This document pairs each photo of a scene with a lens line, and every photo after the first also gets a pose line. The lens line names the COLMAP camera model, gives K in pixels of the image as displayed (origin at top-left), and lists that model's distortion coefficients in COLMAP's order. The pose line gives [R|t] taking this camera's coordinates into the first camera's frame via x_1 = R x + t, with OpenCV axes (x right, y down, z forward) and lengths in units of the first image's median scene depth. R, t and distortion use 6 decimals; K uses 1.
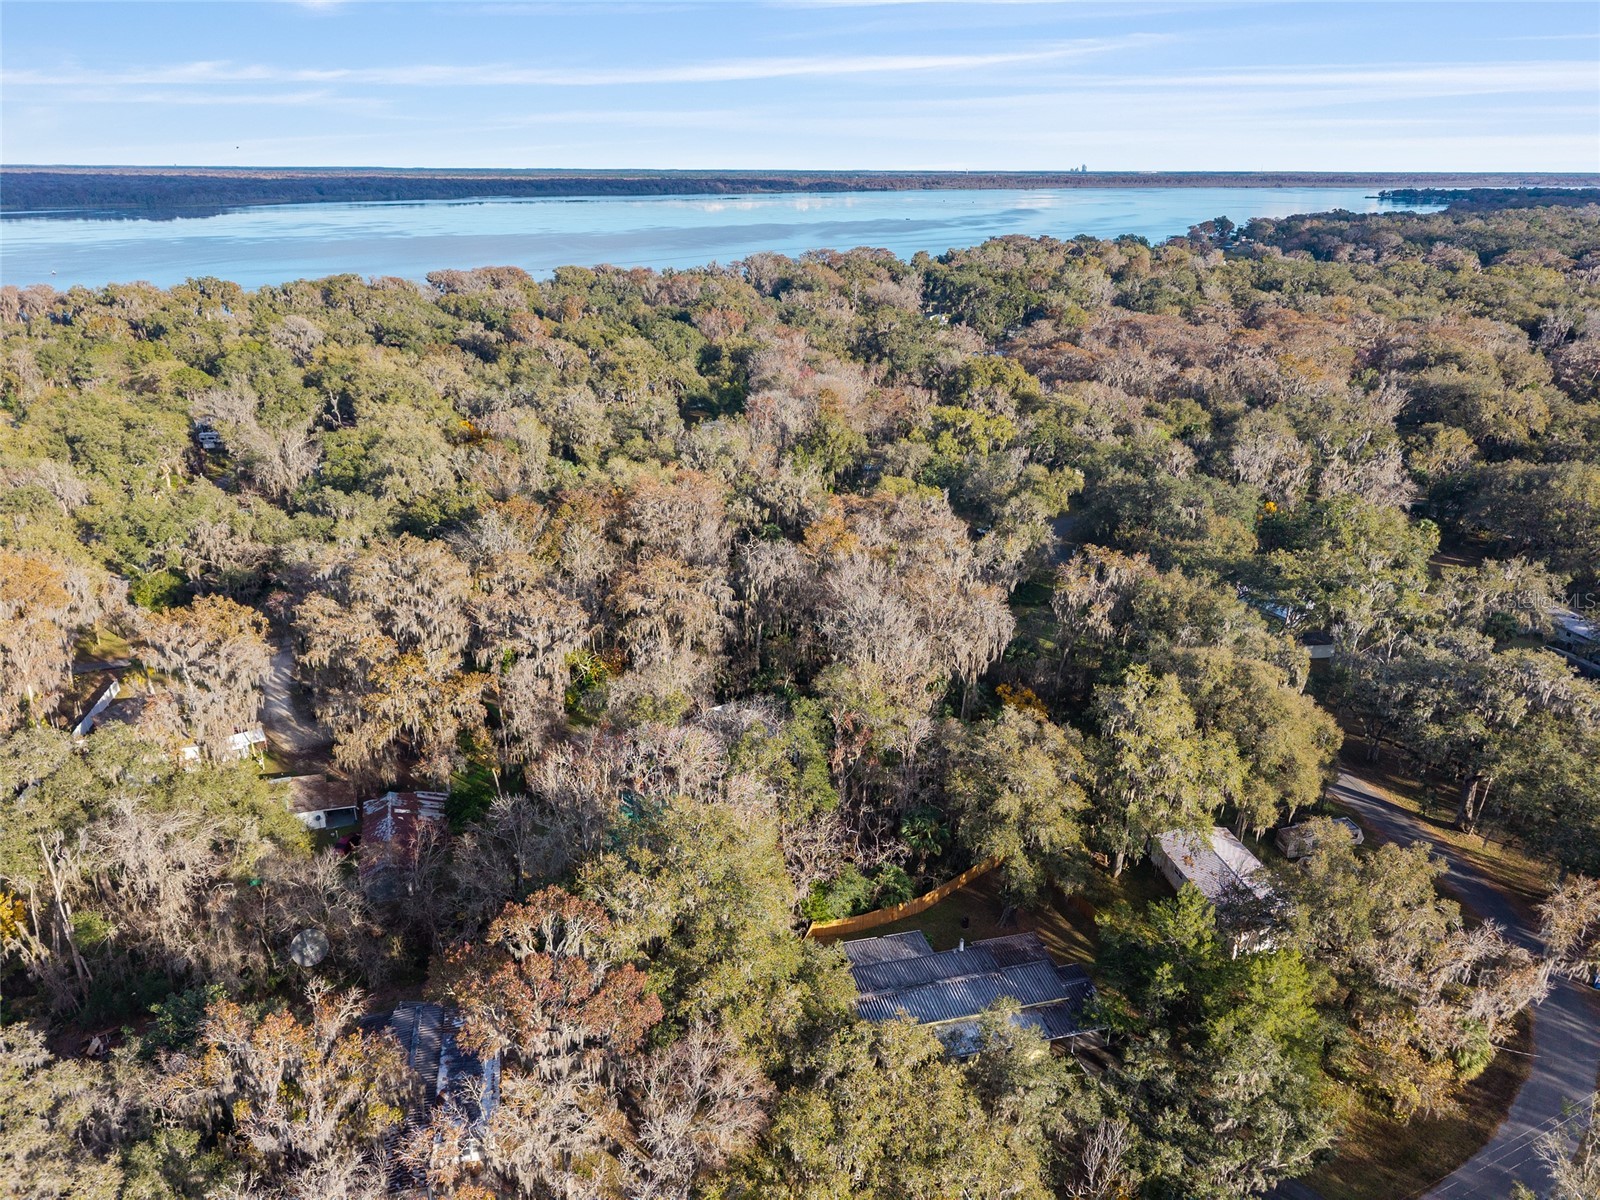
lens RADIAL K [[1100.3, 0, 800.0], [0, 1100.3, 600.0], [0, 0, 1]] dist [0.000487, 0.004613]
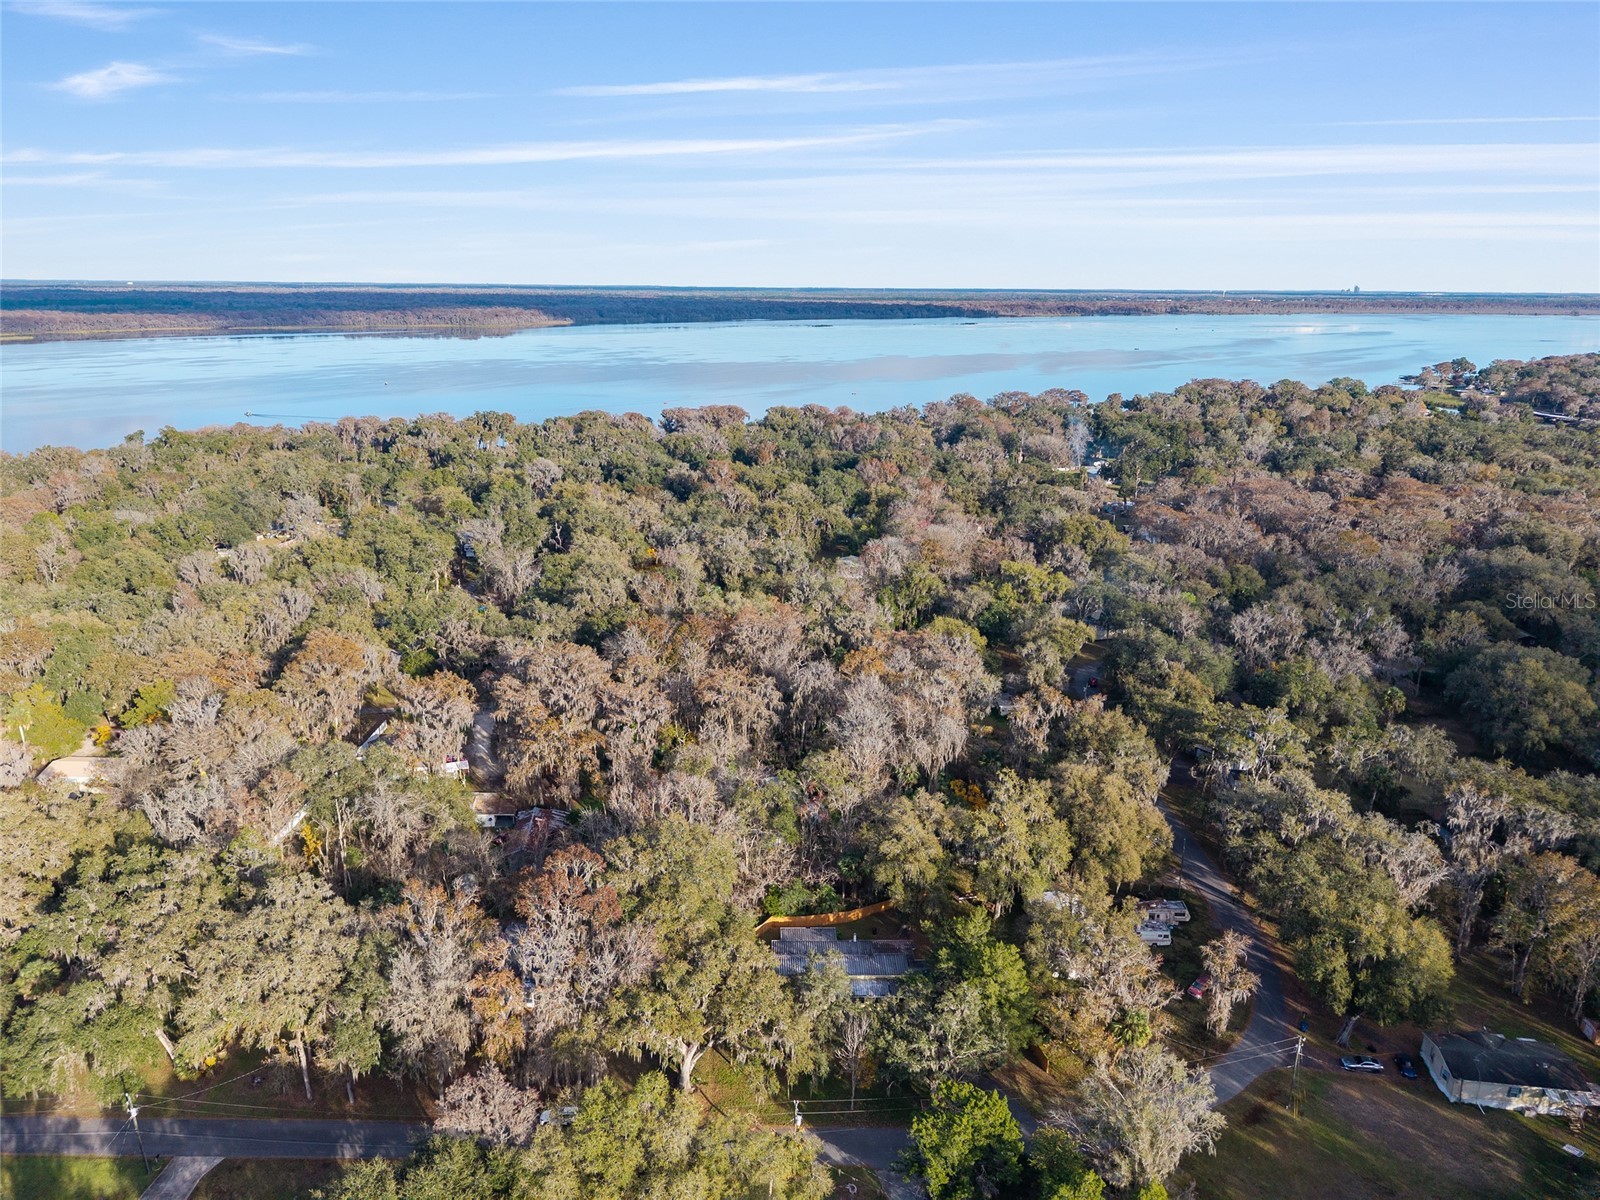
lens RADIAL K [[1091.3, 0, 791.5], [0, 1091.3, 582.7], [0, 0, 1]] dist [0.039736, -0.044217]
pose [[0.974953, 0.063241, -0.213229, 0.216062], [-0.086577, 0.991017, -0.101933, -0.009513], [0.204867, 0.117840, 0.971670, -0.345303]]
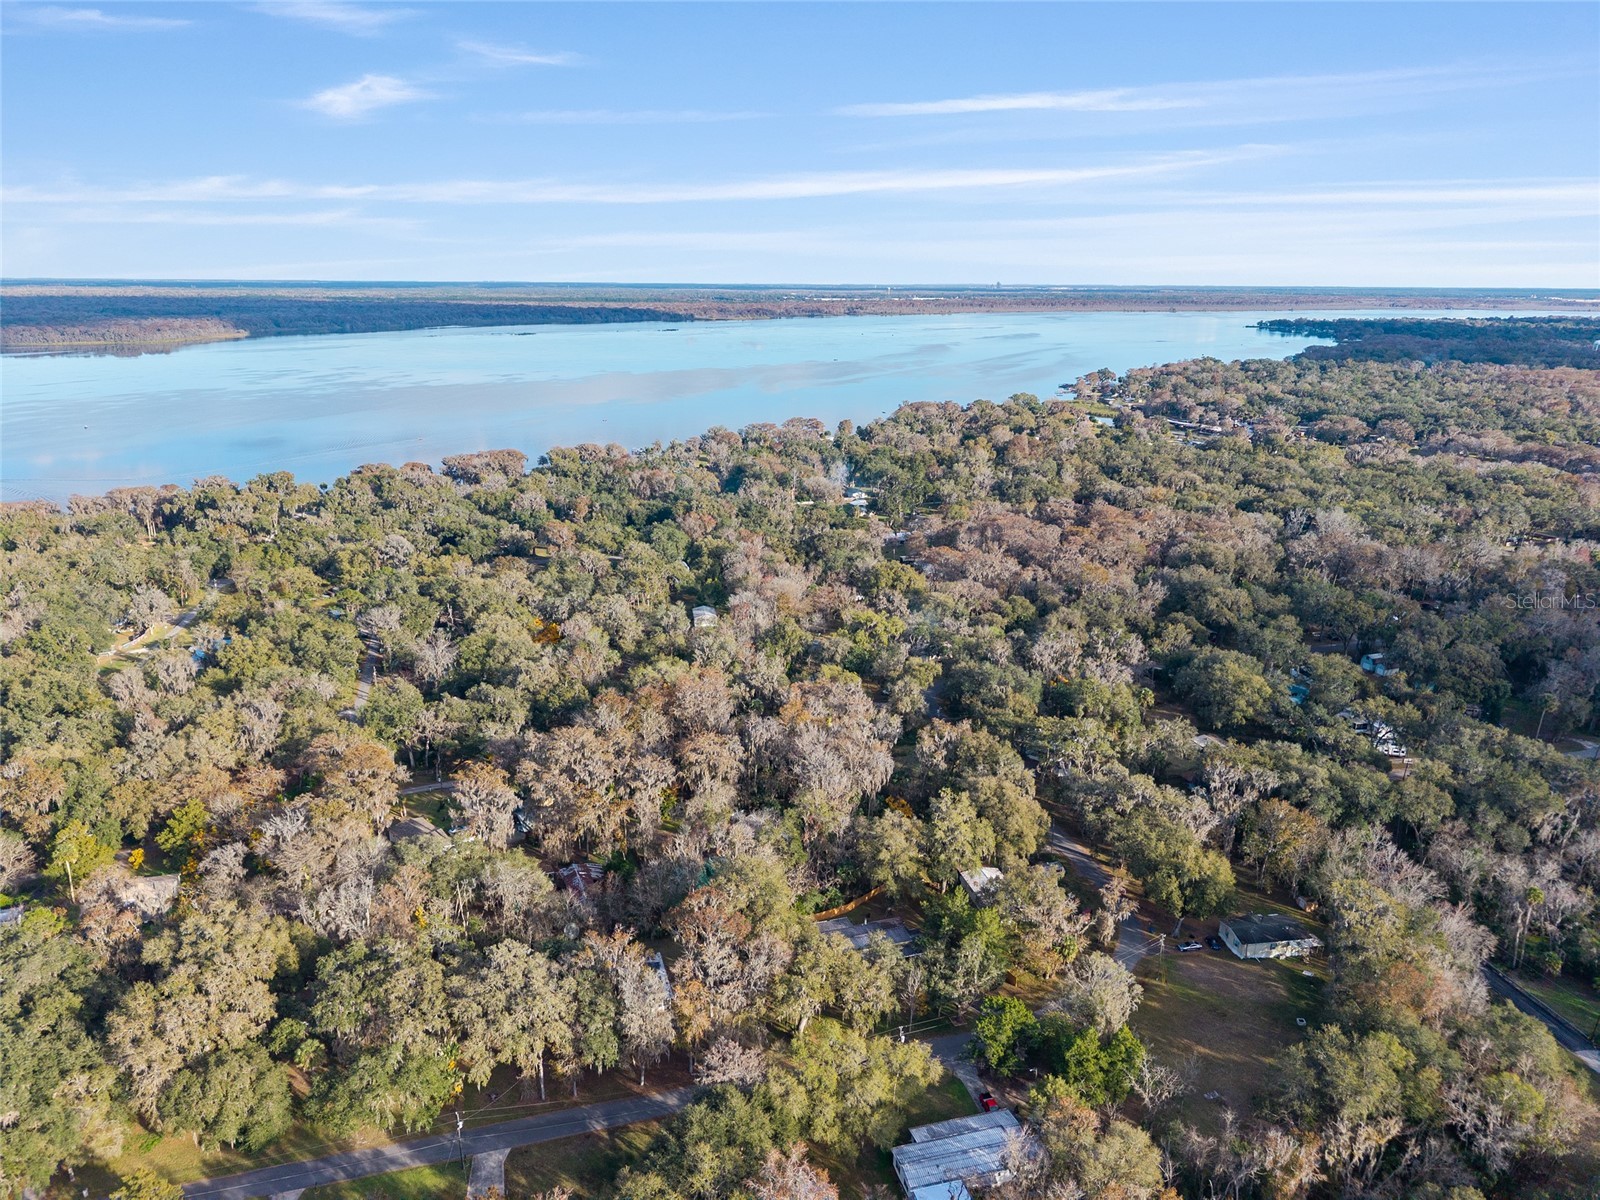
lens RADIAL K [[1078.0, 0, 807.5], [0, 1078.0, 582.2], [0, 0, 1]] dist [0.117055, -0.253452]
pose [[0.997663, -0.014328, 0.066811, -0.063756], [0.021383, 0.994123, -0.106120, -0.081088], [-0.064898, 0.107300, 0.992106, -0.743561]]
